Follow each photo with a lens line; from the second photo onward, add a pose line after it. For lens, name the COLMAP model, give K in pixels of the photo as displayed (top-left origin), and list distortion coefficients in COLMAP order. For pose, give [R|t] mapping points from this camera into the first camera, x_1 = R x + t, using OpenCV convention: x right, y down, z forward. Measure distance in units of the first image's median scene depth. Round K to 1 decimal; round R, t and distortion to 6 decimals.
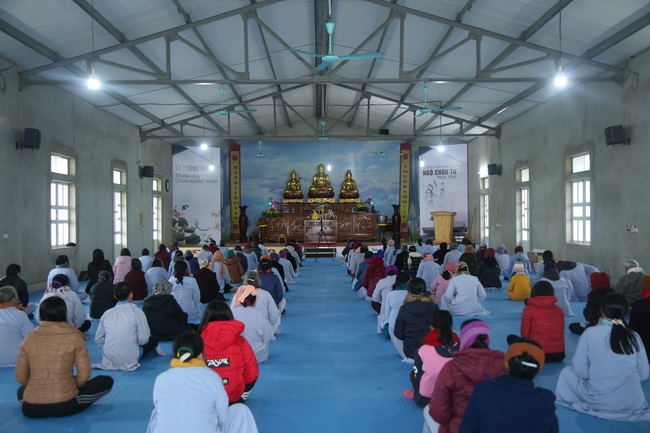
lens RADIAL K [[663.3, 0, 313.5], [0, 663.3, 216.0], [0, 0, 1]] dist [-0.004952, -0.008120]
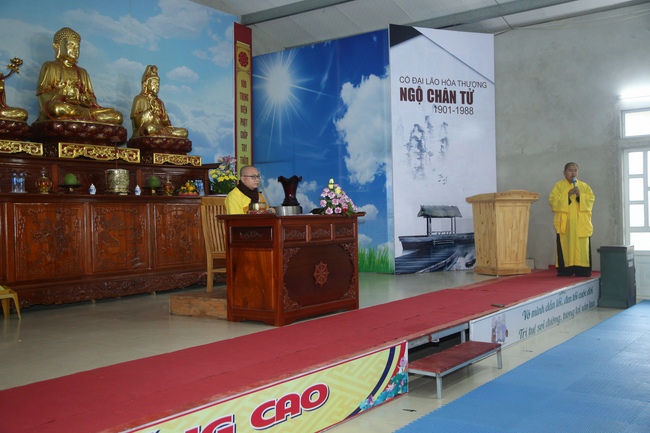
lens RADIAL K [[663.3, 0, 313.5], [0, 663.3, 216.0], [0, 0, 1]] dist [-0.004952, -0.008120]
pose [[0.602328, -0.007439, 0.798214, -0.138320], [0.010017, 0.999948, 0.001761, 0.003736], [-0.798186, 0.006935, 0.602371, 0.655586]]
